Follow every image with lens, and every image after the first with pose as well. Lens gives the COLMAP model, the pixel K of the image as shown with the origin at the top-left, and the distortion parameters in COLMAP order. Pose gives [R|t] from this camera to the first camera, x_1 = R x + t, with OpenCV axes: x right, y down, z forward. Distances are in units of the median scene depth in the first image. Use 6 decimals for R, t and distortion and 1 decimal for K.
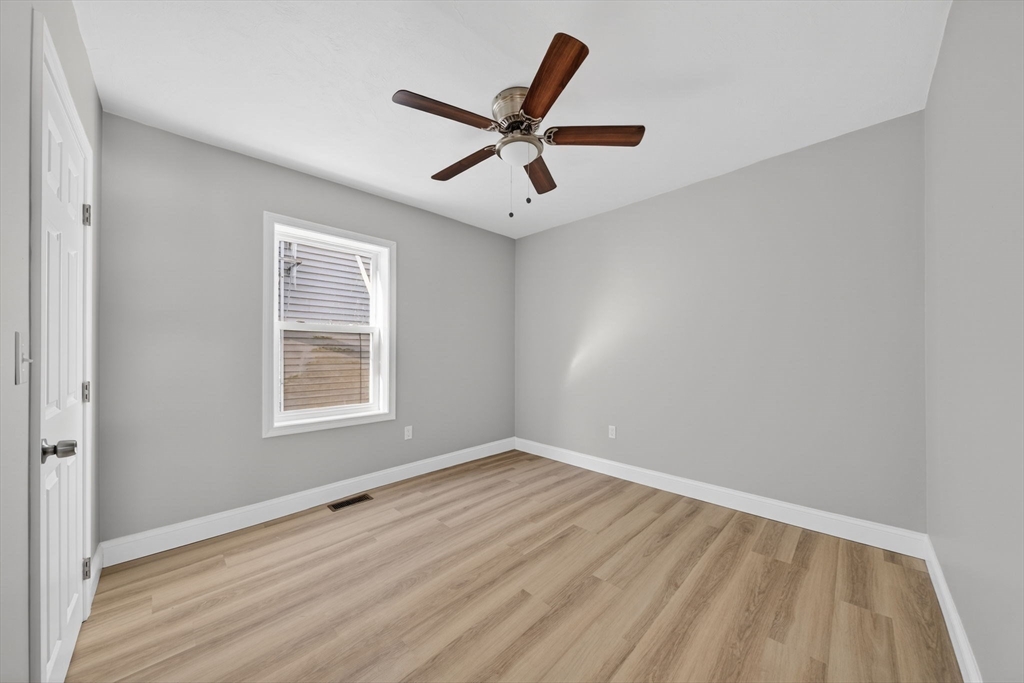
lens RADIAL K [[350.7, 0, 510.4], [0, 350.7, 346.9], [0, 0, 1]] dist [-0.001743, -0.000118]
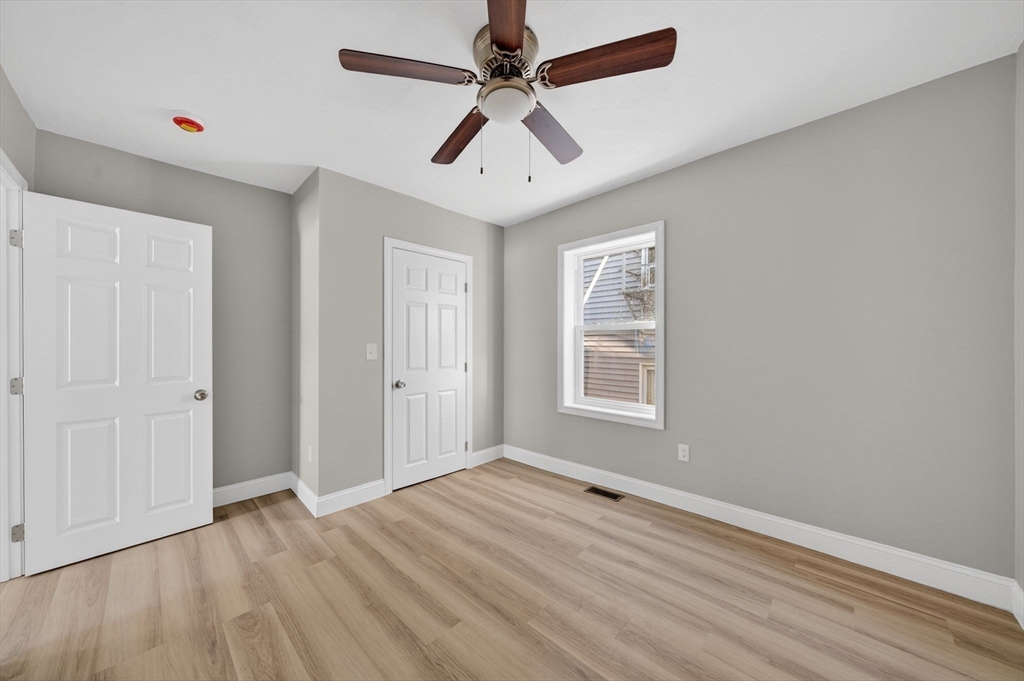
lens RADIAL K [[350.7, 0, 510.4], [0, 350.7, 345.9], [0, 0, 1]] dist [-0.001743, -0.000118]
pose [[0.013936, 0.001936, -0.999901, 0.625326], [0.014332, 0.999895, 0.002135, -0.005875], [0.999800, -0.014360, 0.013906, 0.755758]]
